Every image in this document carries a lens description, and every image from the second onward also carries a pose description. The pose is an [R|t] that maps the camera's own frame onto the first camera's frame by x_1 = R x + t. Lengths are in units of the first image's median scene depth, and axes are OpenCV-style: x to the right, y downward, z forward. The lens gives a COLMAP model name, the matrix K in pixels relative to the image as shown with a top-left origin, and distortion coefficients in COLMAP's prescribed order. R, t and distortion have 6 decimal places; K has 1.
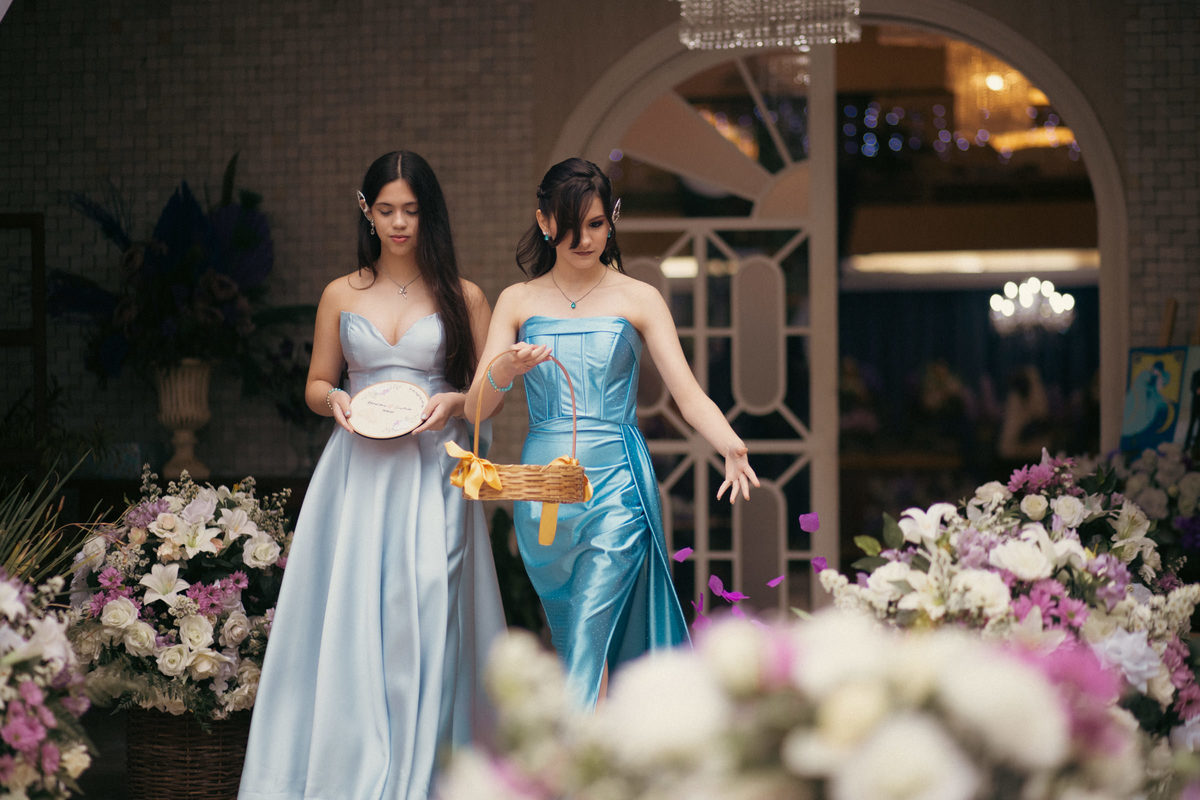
lens RADIAL K [[2891.9, 0, 600.0], [0, 2891.9, 400.0], [0, 0, 1]] dist [-0.028710, -0.791504]
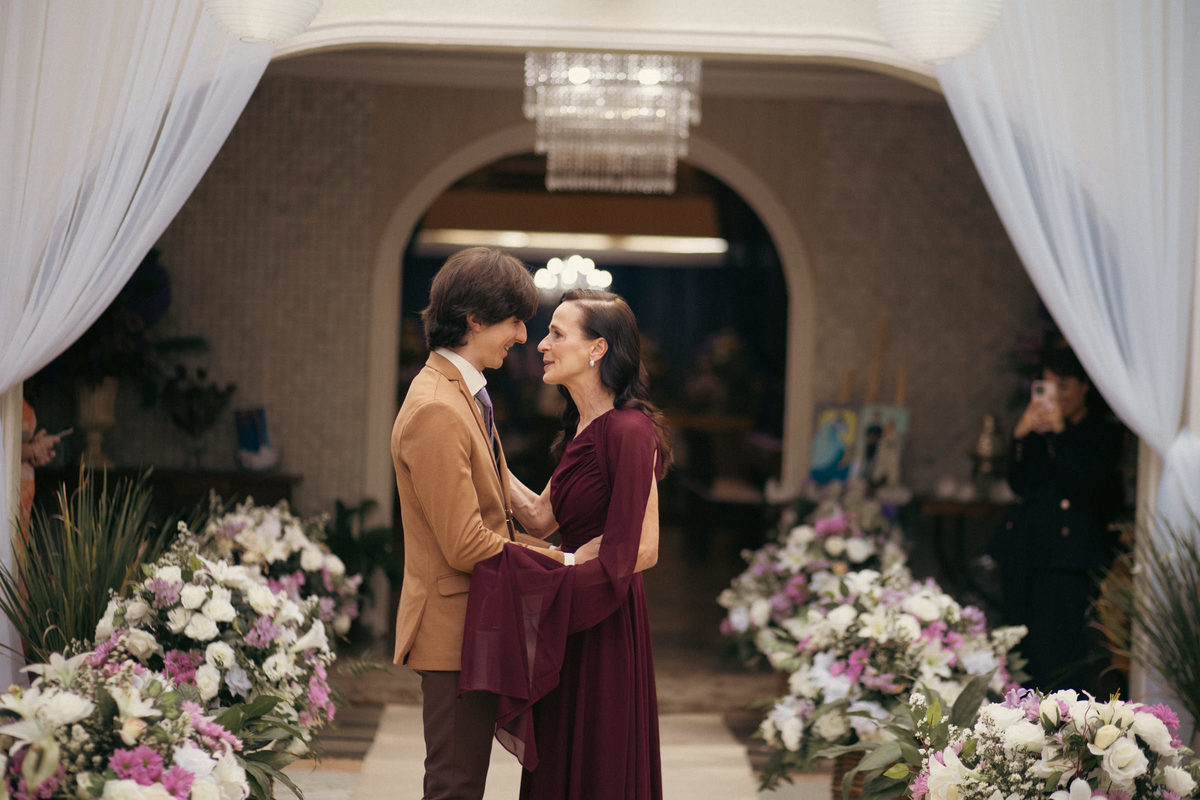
lens RADIAL K [[2891.9, 0, 600.0], [0, 2891.9, 400.0], [0, 0, 1]] dist [-0.028710, -0.791504]
pose [[0.977270, 0.039124, 0.208355, -0.197061], [-0.046640, 0.998422, 0.031283, -0.055375], [-0.206803, -0.040289, 0.977553, -0.311214]]
